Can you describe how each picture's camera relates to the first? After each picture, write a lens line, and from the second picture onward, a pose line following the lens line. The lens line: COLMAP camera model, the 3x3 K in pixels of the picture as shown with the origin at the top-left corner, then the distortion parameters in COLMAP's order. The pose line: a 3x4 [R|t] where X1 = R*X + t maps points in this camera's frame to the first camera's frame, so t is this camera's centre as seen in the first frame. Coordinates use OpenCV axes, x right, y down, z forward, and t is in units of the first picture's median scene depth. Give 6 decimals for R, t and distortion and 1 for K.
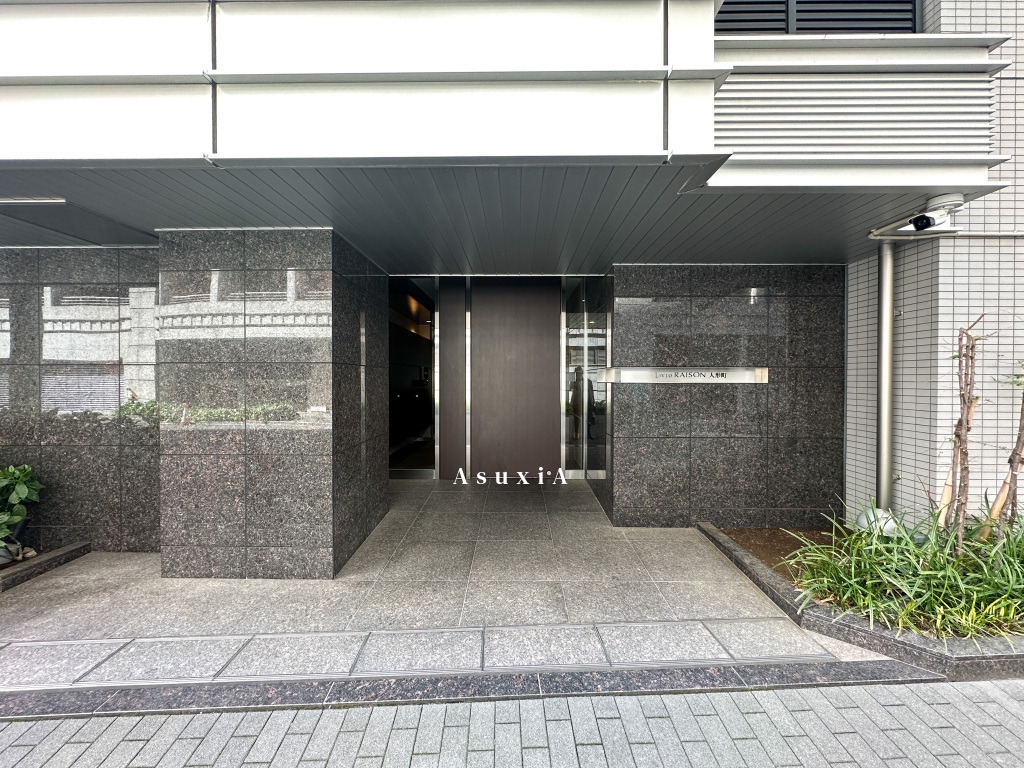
lens RADIAL K [[408.3, 0, 513.0], [0, 408.3, 385.8], [0, 0, 1]] dist [-0.001322, -0.000251]
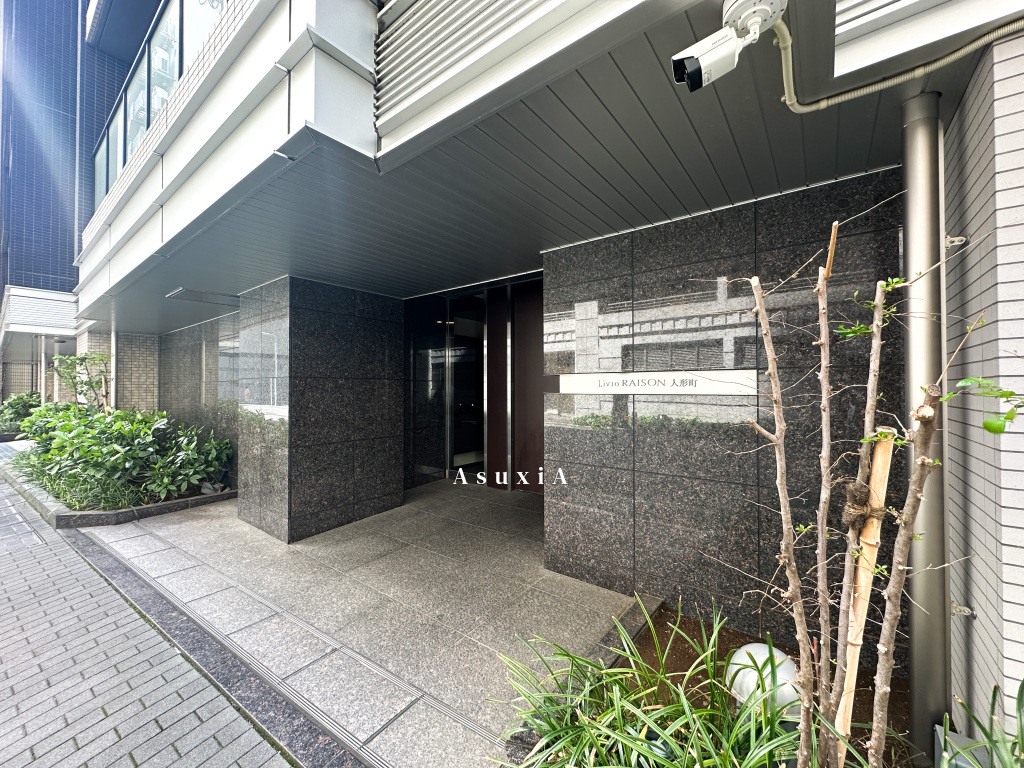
lens RADIAL K [[408.3, 0, 513.0], [0, 408.3, 385.8], [0, 0, 1]] dist [-0.001322, -0.000251]
pose [[0.795374, -0.006967, -0.606080, 0.704636], [-0.007791, 0.999734, -0.021716, -0.004596], [0.606069, 0.021994, 0.795108, 0.300973]]
